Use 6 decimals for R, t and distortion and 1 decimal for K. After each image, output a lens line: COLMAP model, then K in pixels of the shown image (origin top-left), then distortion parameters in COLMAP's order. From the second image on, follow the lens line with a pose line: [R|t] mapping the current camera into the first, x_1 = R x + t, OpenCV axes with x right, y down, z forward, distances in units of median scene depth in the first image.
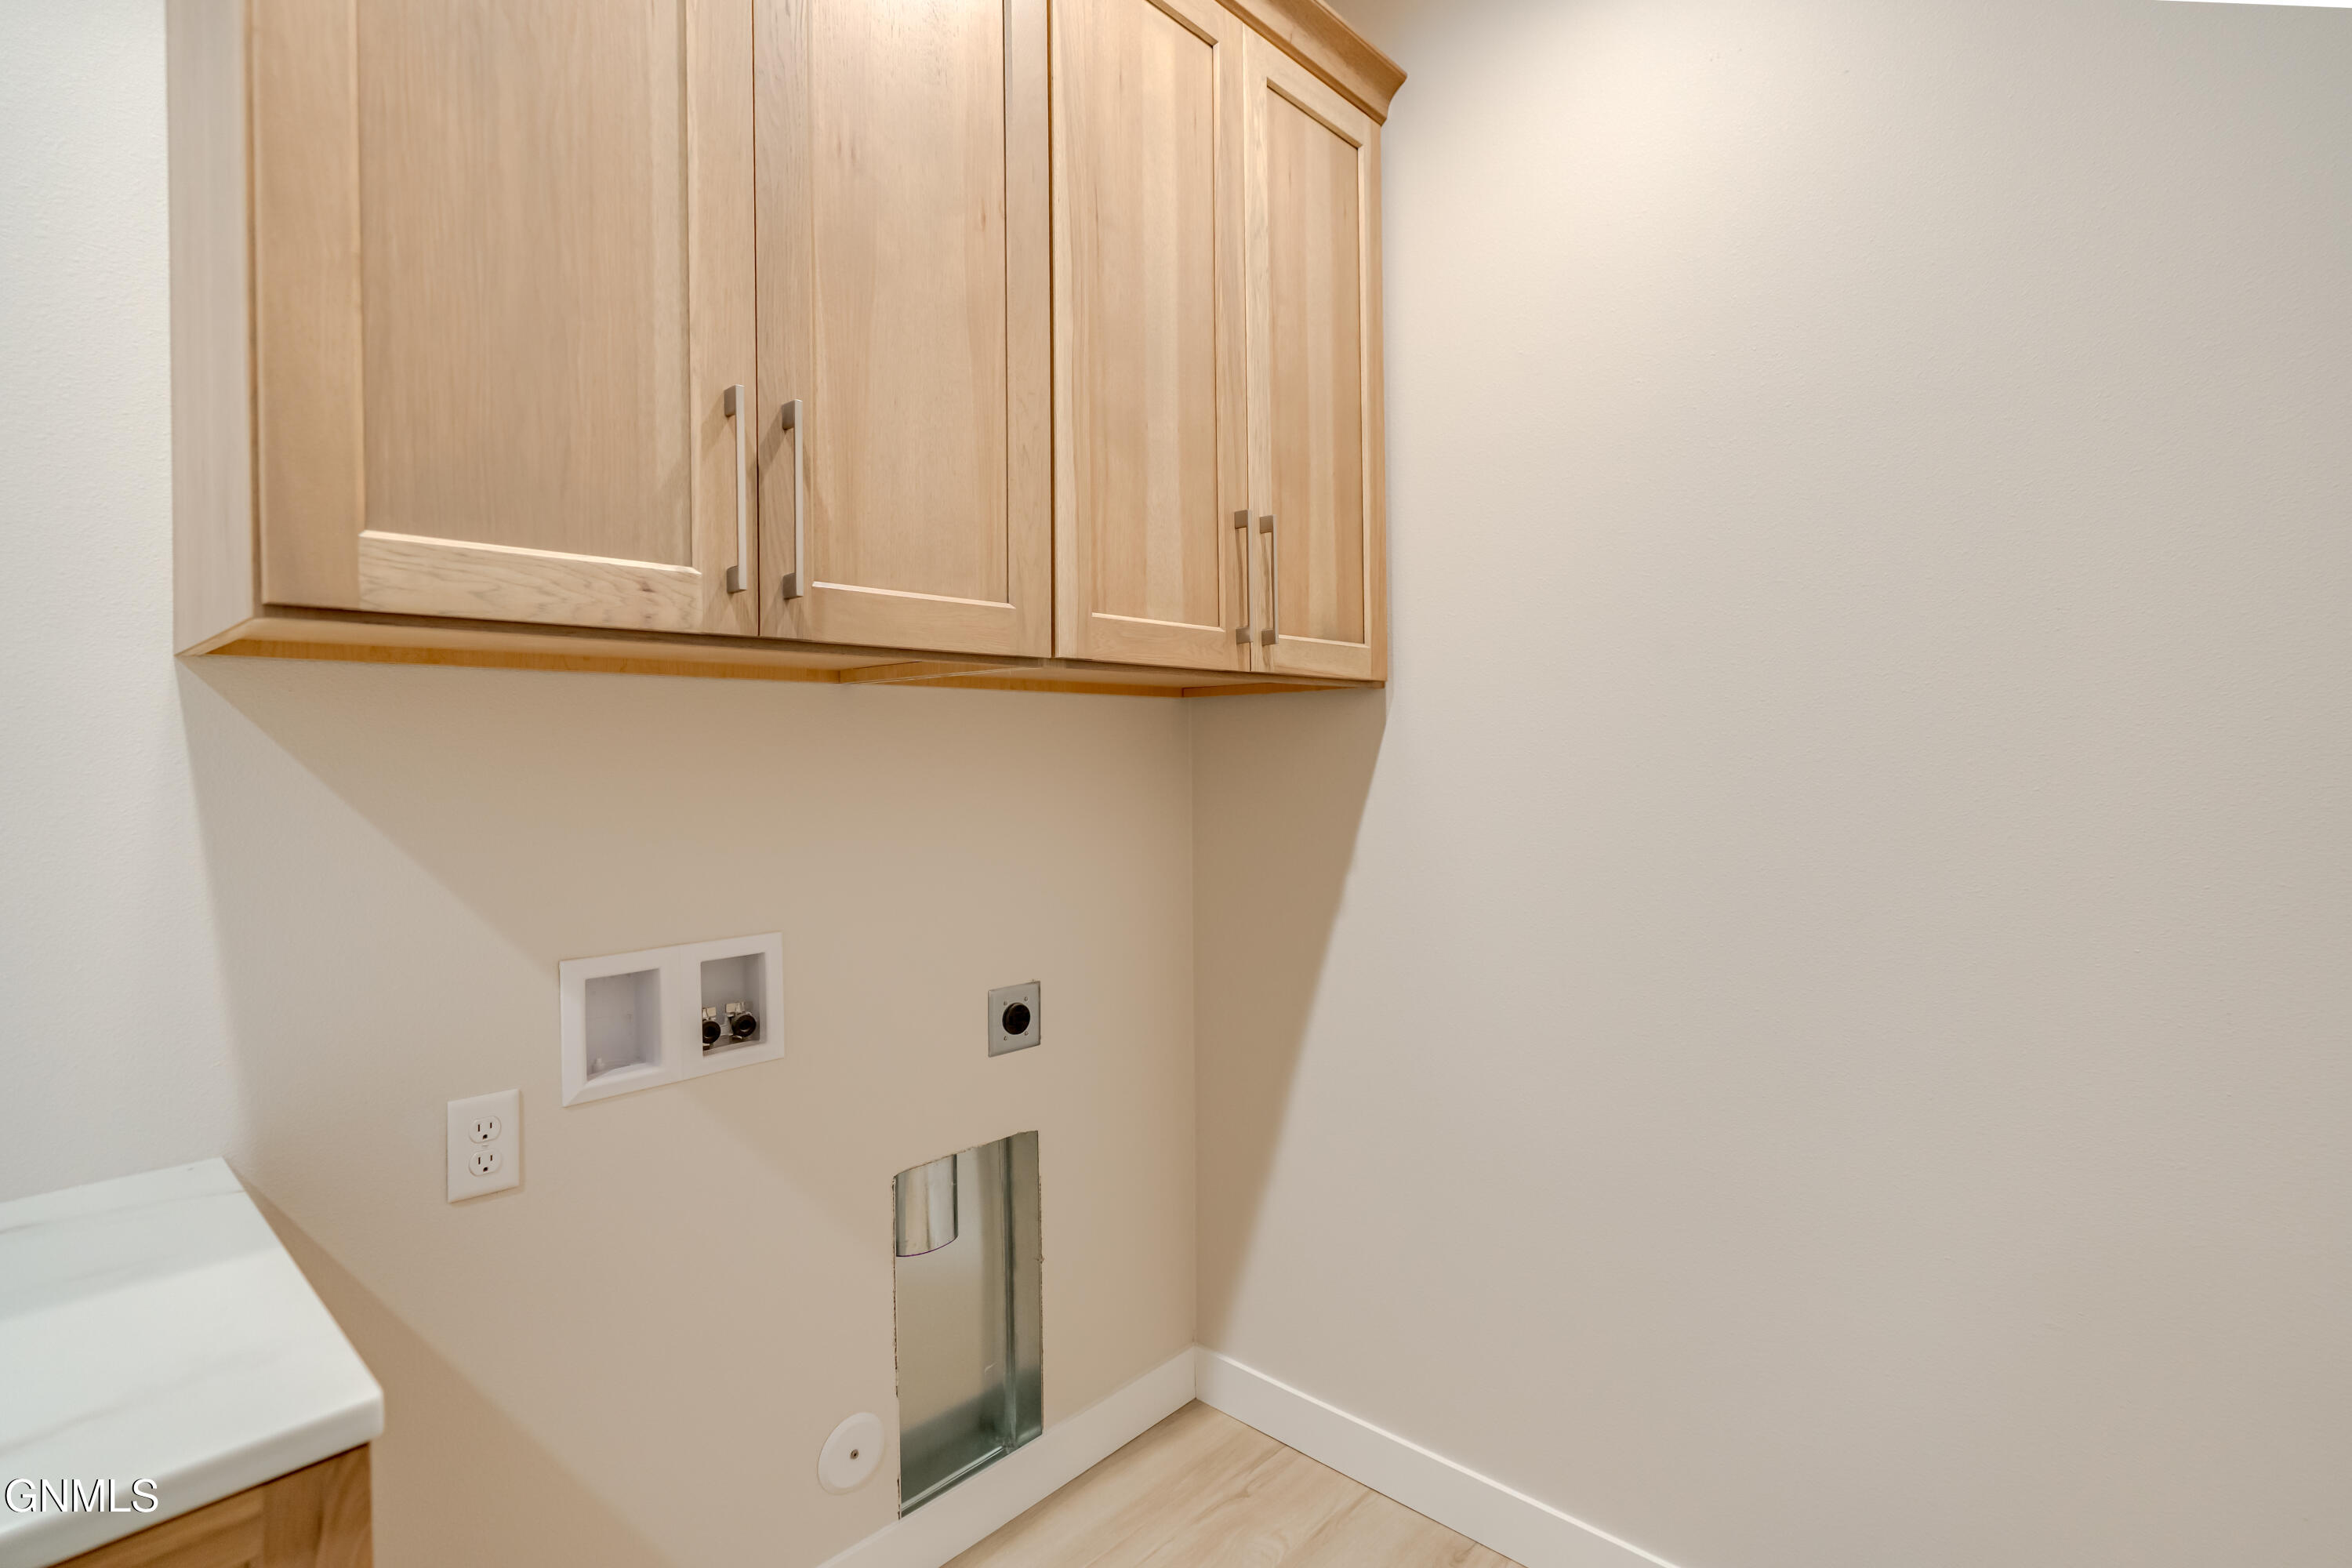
lens RADIAL K [[1156.4, 0, 1079.6], [0, 1156.4, 785.9], [0, 0, 1]] dist [-0.009276, 0.000636]
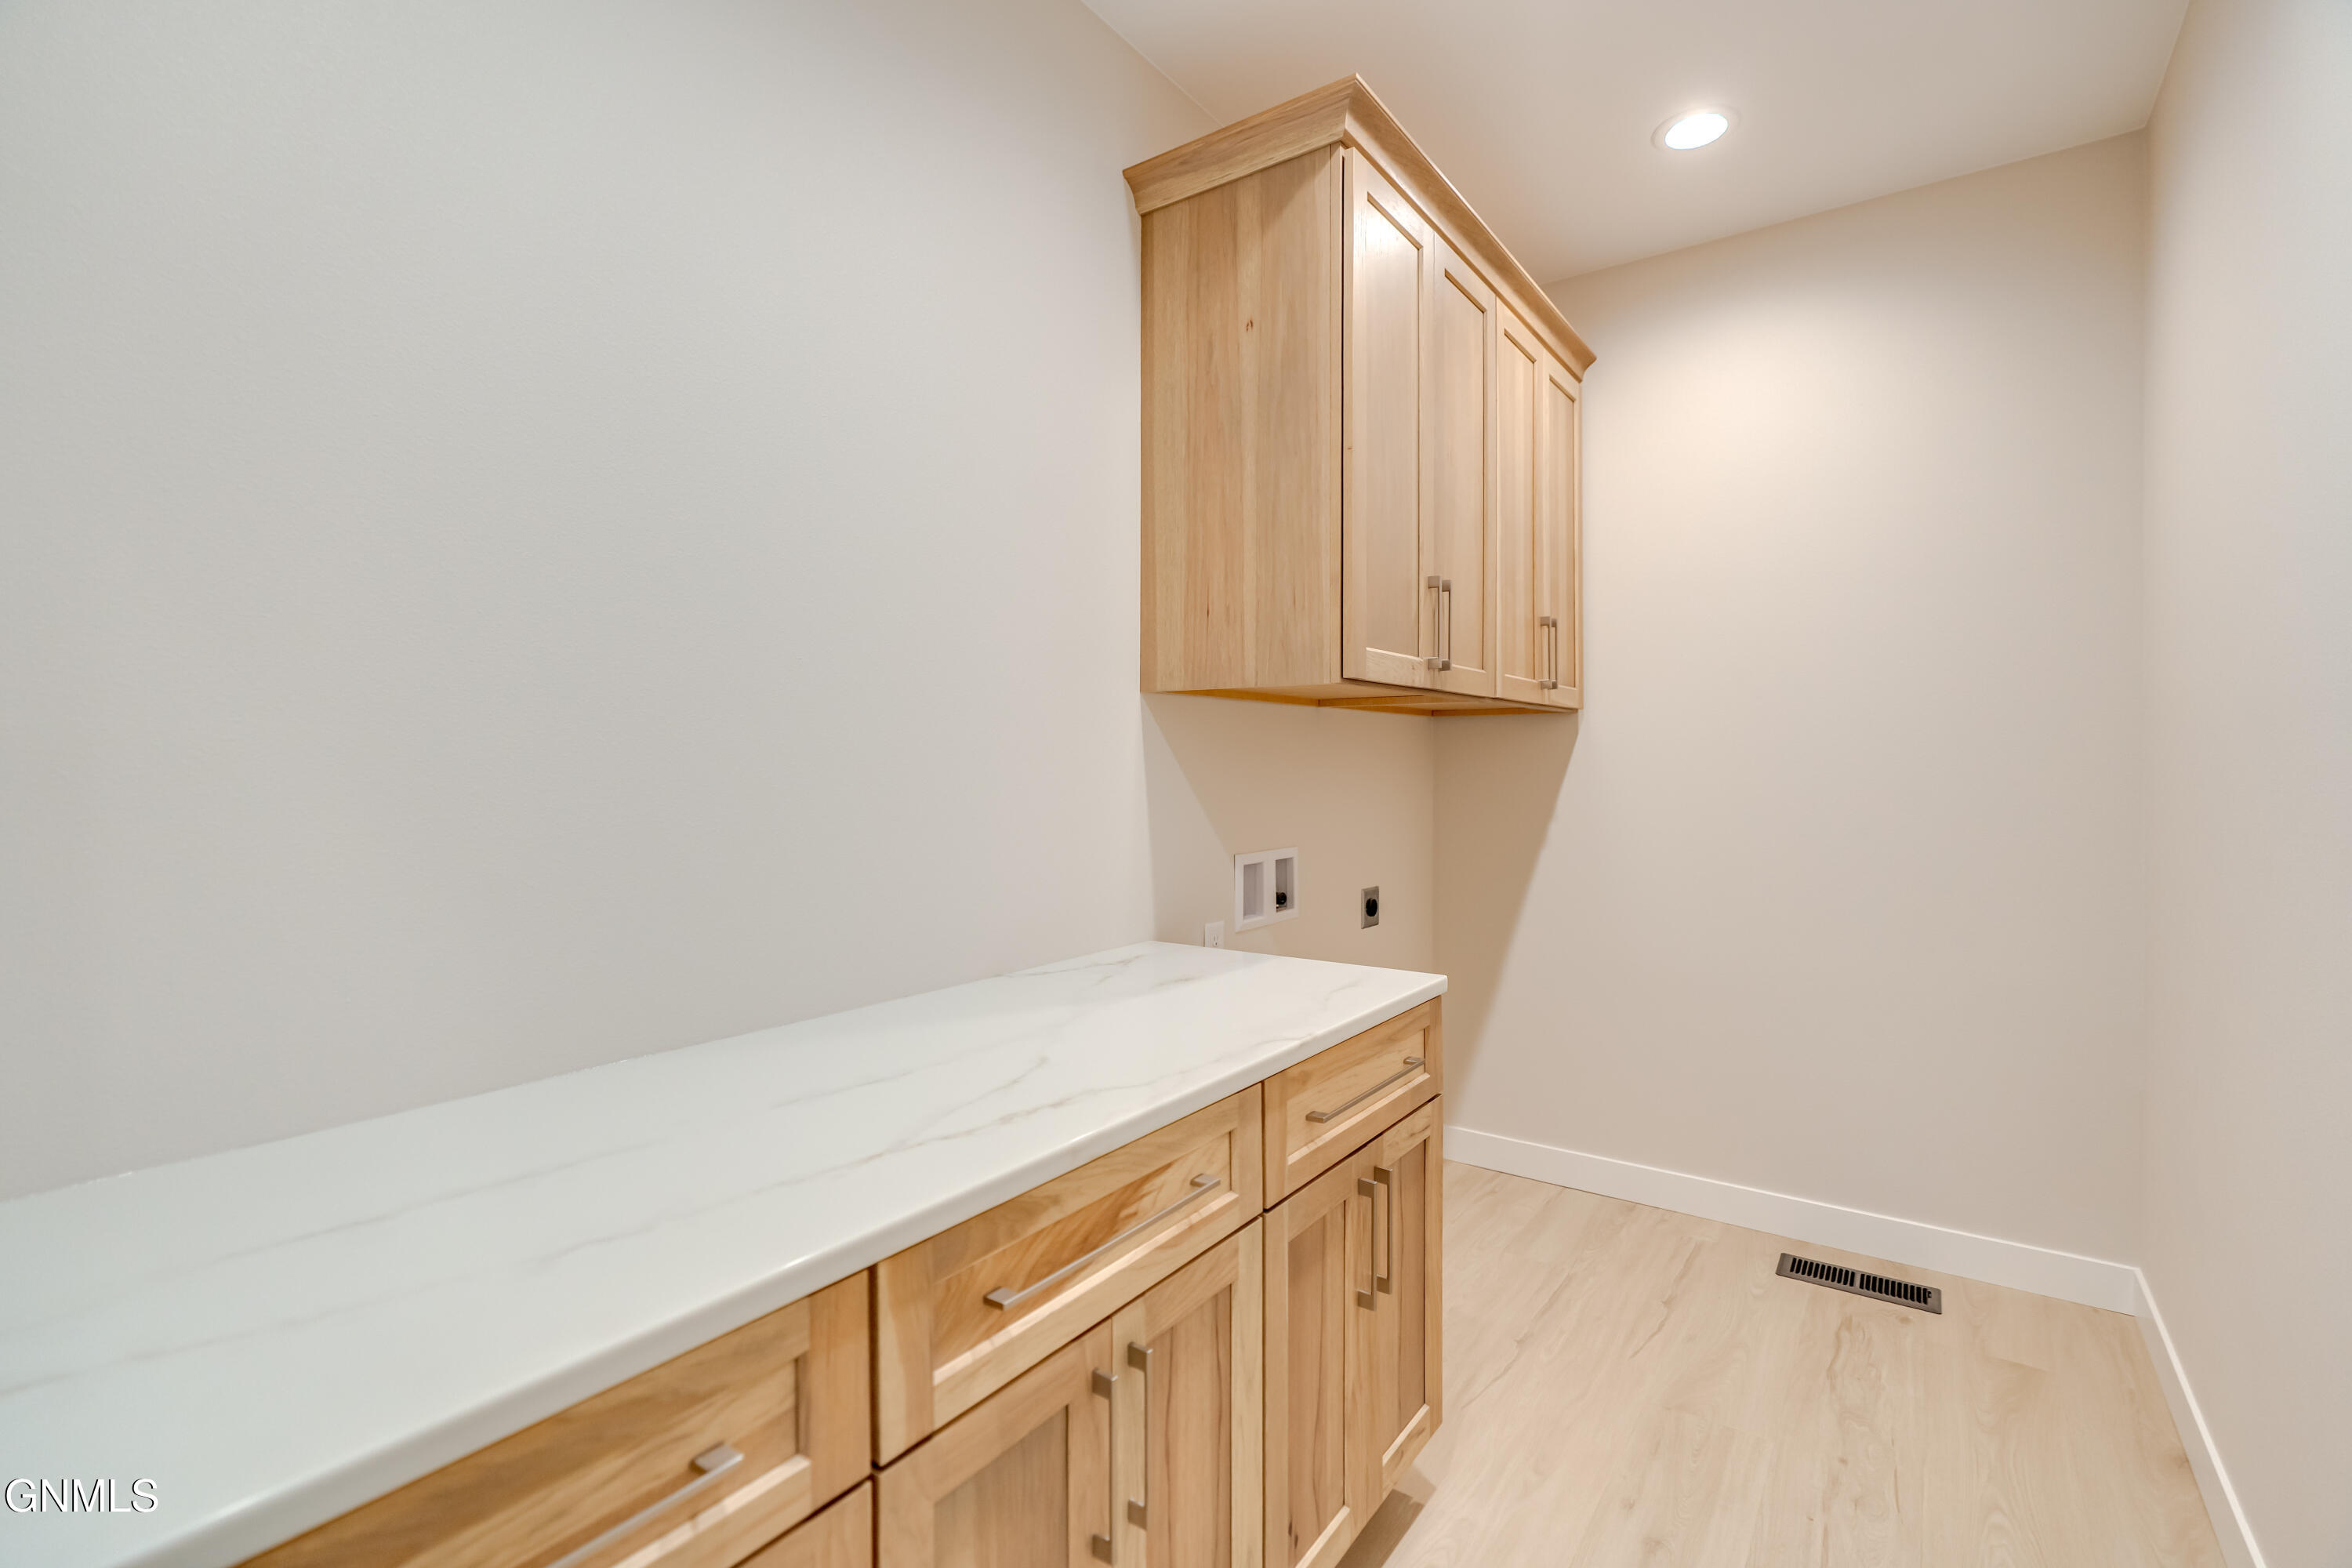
lens RADIAL K [[1058.9, 0, 1166.2], [0, 1058.9, 787.1], [0, 0, 1]] dist [-0.006995, 0.000896]
pose [[0.991189, 0.009933, 0.132085, -0.555364], [-0.009637, 0.999949, -0.002880, 0.034799], [-0.132107, 0.001582, 0.991234, -0.478451]]
